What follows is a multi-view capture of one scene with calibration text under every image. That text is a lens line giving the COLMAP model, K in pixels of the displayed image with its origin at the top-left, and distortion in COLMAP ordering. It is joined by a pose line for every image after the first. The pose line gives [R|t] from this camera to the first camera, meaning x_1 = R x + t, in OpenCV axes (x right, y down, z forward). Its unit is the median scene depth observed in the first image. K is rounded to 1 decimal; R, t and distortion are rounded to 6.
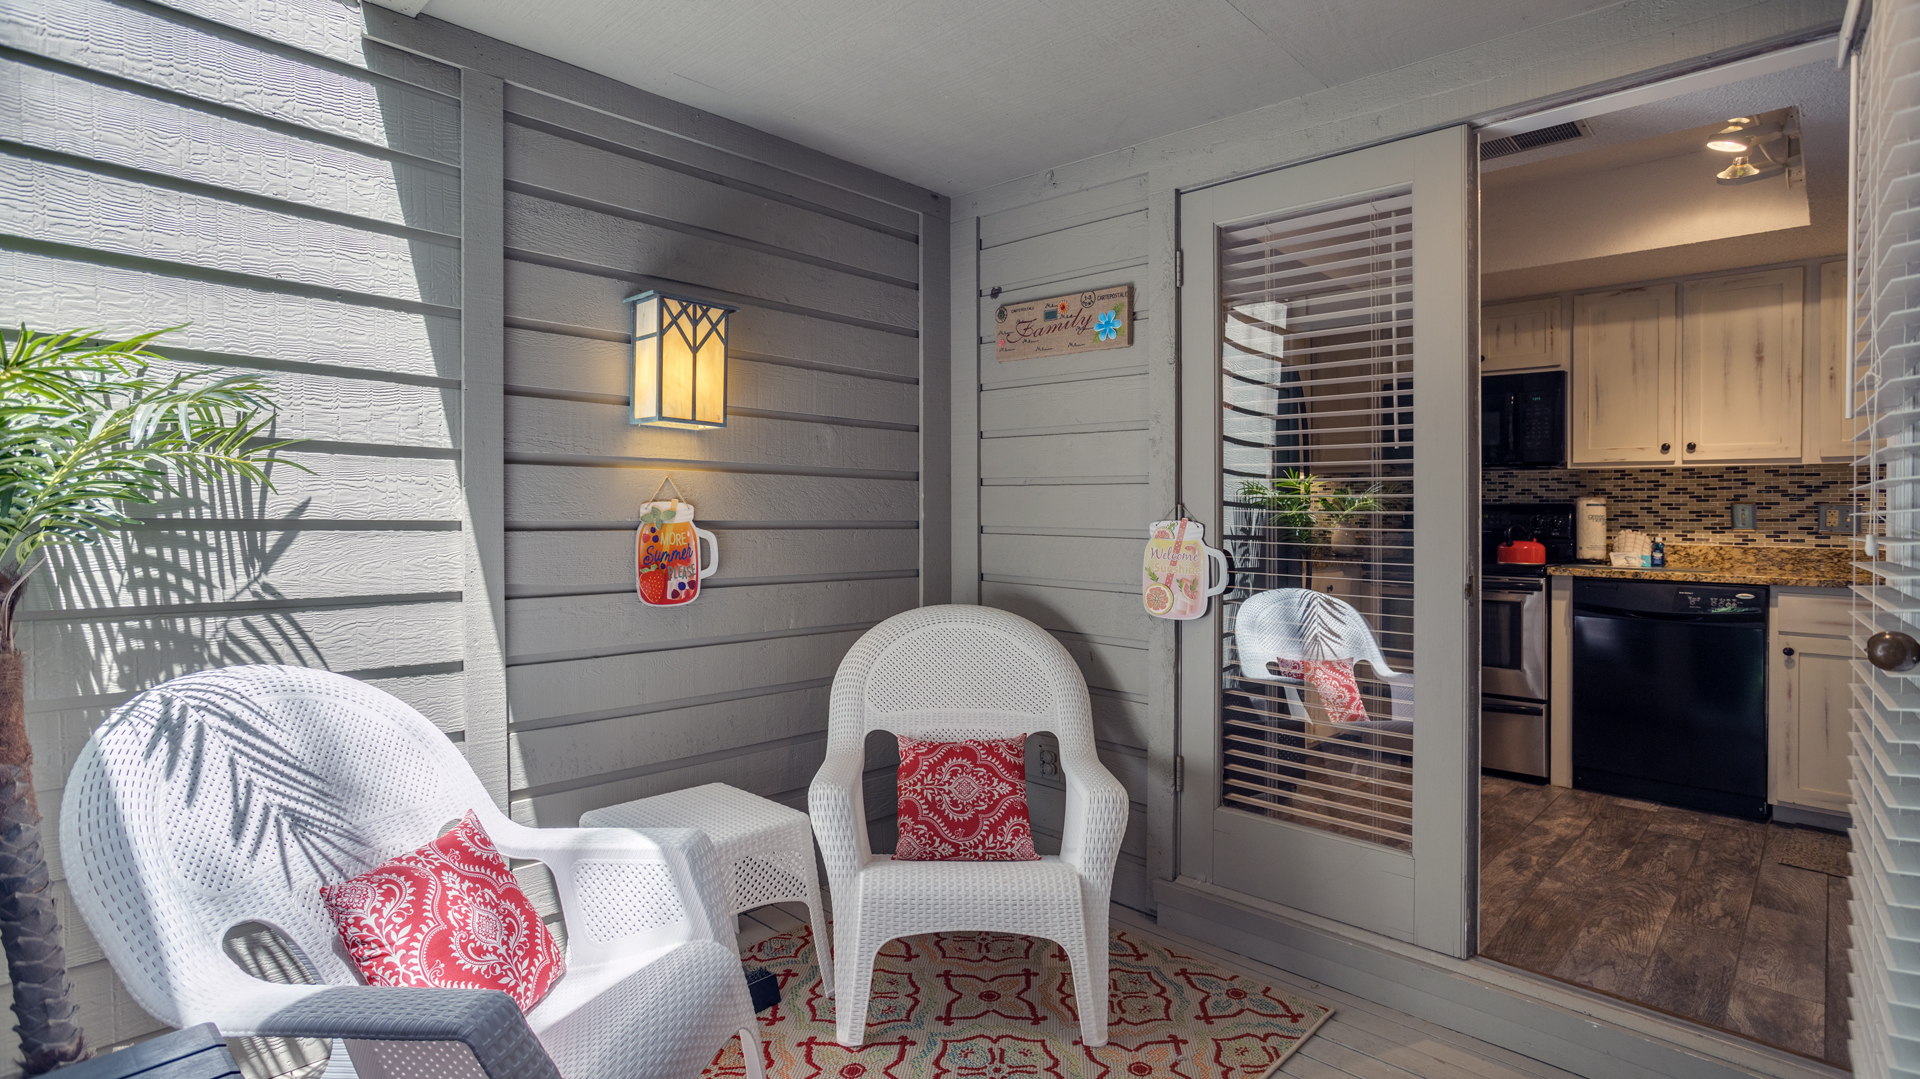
lens RADIAL K [[933.2, 0, 954.6], [0, 933.2, 507.1], [0, 0, 1]] dist [-0.048239, 0.029163]
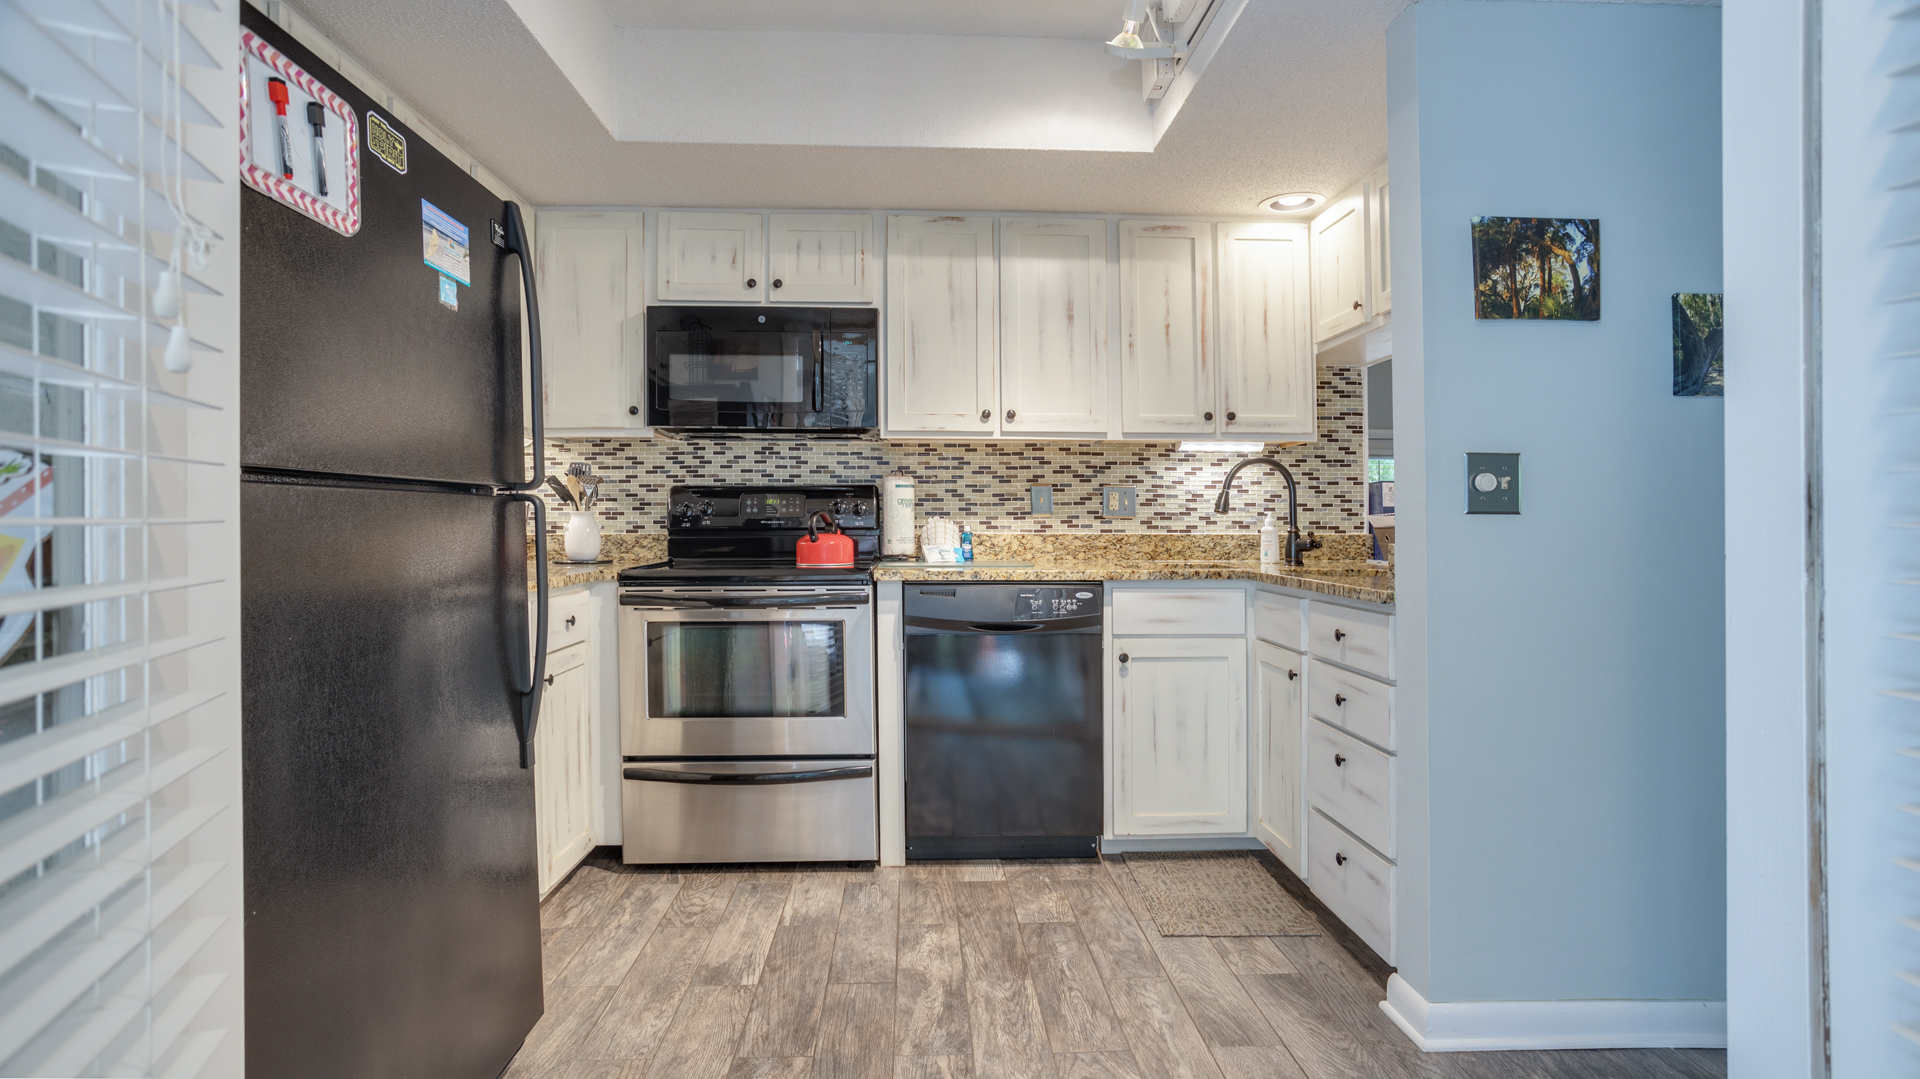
lens RADIAL K [[933.2, 0, 954.6], [0, 933.2, 507.1], [0, 0, 1]] dist [-0.048239, 0.029163]
pose [[0.689128, -0.005997, 0.724615, 0.155610], [0.000352, 0.999968, 0.007941, 0.010133], [-0.724640, -0.005218, 0.689108, 0.446594]]
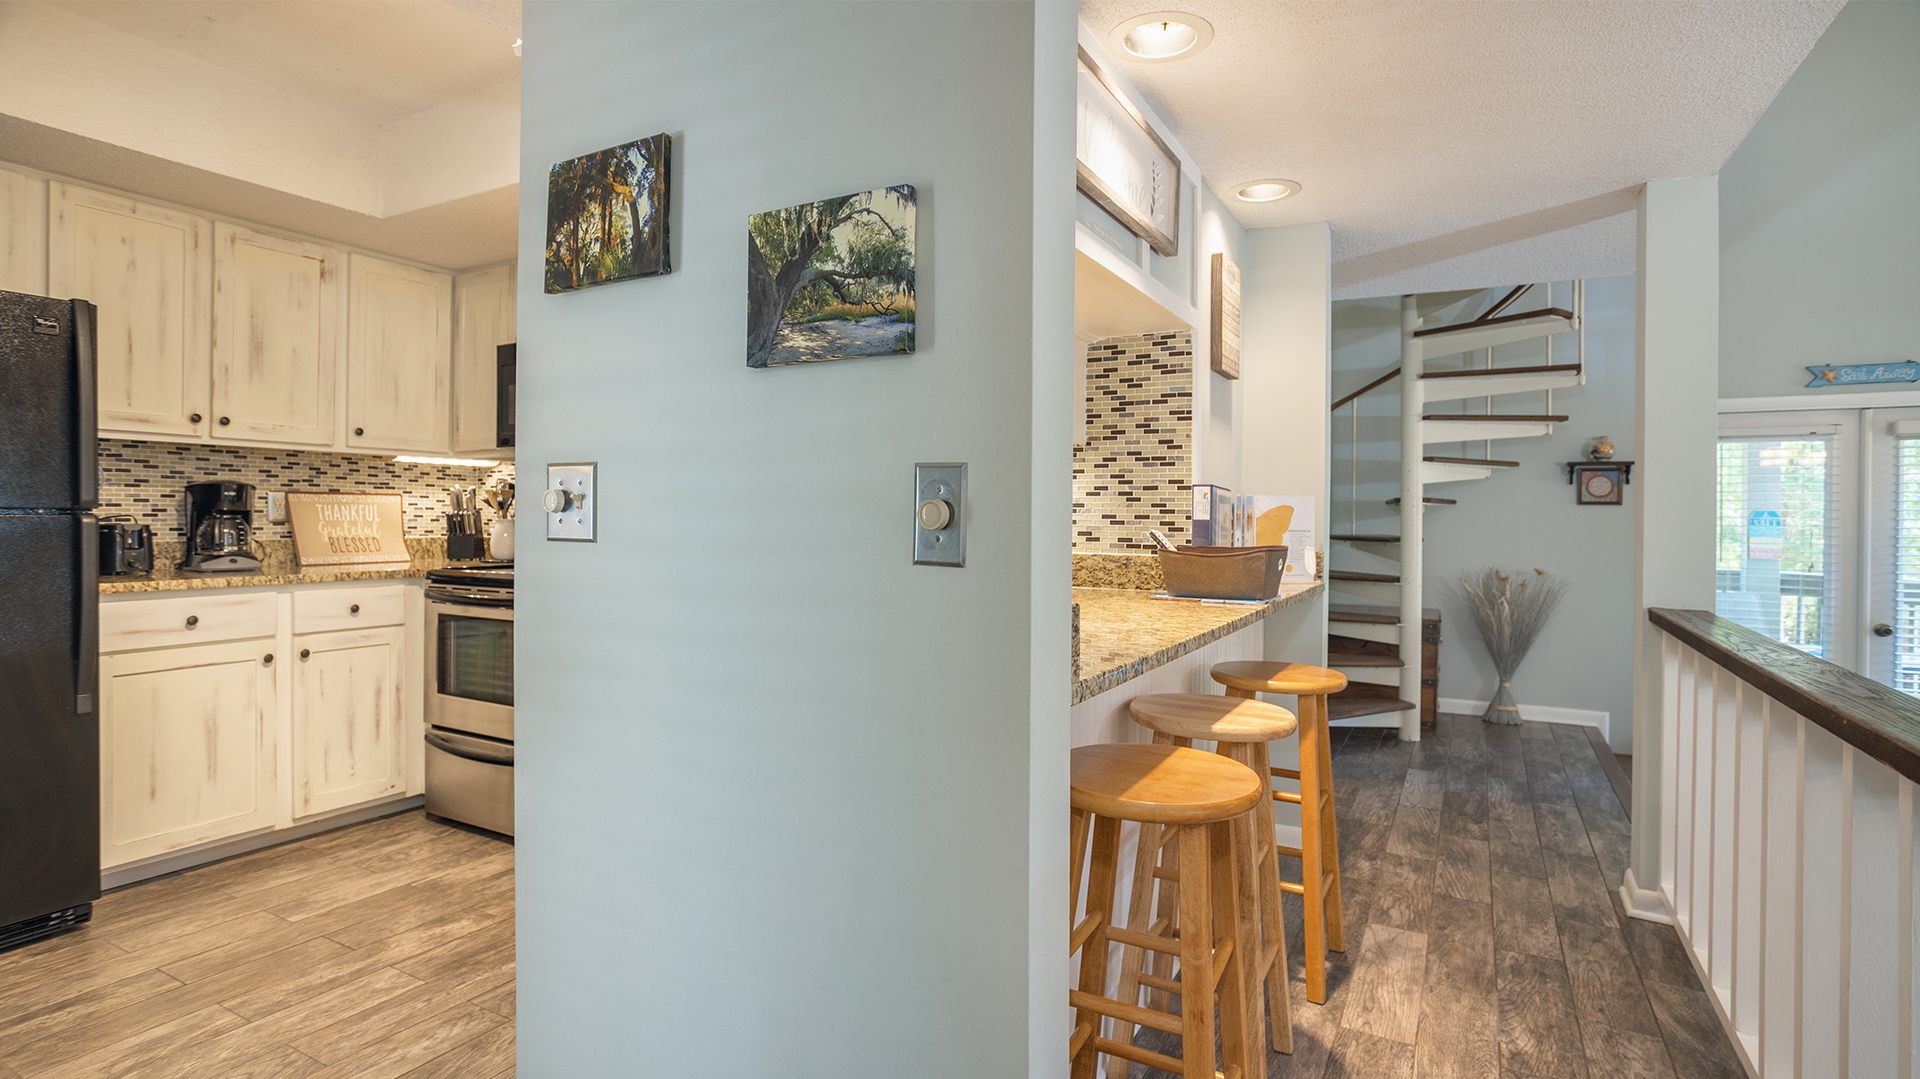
lens RADIAL K [[933.2, 0, 954.6], [0, 933.2, 507.1], [0, 0, 1]] dist [-0.048239, 0.029163]
pose [[0.967661, -0.007443, 0.252144, 0.759855], [0.005499, 0.999949, 0.008415, 0.001668], [-0.252193, -0.006757, 0.967653, 0.166426]]
